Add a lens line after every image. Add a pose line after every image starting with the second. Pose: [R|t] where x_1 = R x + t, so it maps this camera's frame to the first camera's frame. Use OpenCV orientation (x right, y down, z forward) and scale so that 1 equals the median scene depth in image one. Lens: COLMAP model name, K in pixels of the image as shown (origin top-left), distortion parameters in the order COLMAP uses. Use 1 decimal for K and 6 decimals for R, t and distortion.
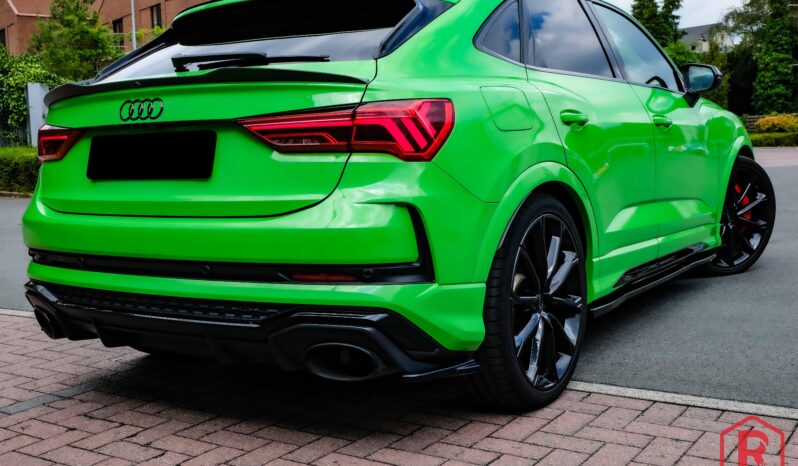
lens RADIAL K [[896.4, 0, 398.5], [0, 896.4, 233.5], [0, 0, 1]] dist [0.020225, 0.000000]
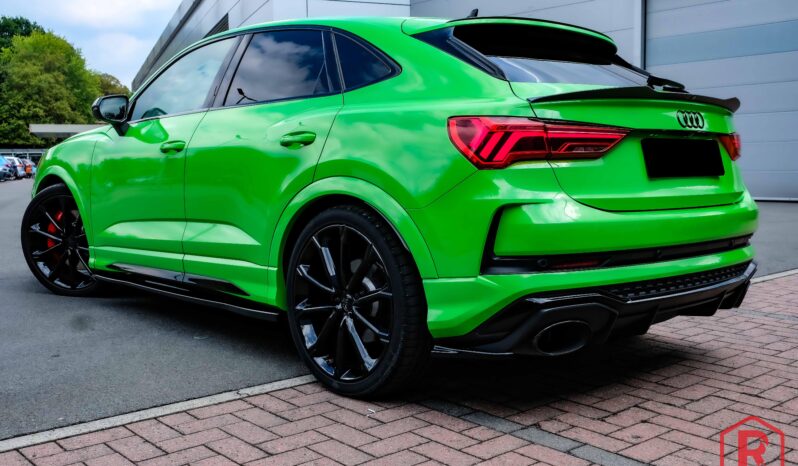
lens RADIAL K [[798.5, 0, 399.7], [0, 798.5, 232.6], [0, 0, 1]] dist [0.005717, 0.000000]
pose [[0.245604, -0.045421, 0.968306, -1.376670], [0.090841, 0.995584, 0.023659, -0.045657], [-0.965104, 0.082151, 0.248645, 1.083933]]
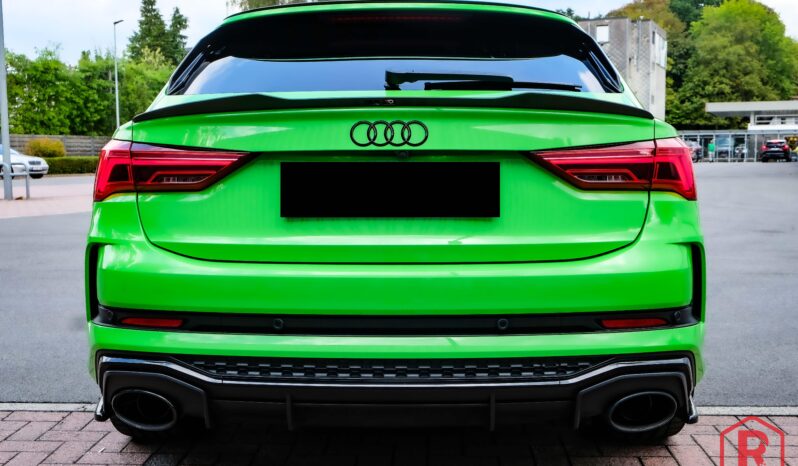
lens RADIAL K [[919.9, 0, 399.3], [0, 919.9, 231.6], [0, 0, 1]] dist [-0.021880, 0.000000]
pose [[0.846503, -0.013943, 0.532201, -0.701903], [0.026430, 0.999525, -0.015852, -0.033835], [-0.531728, 0.027485, 0.846469, 0.276356]]
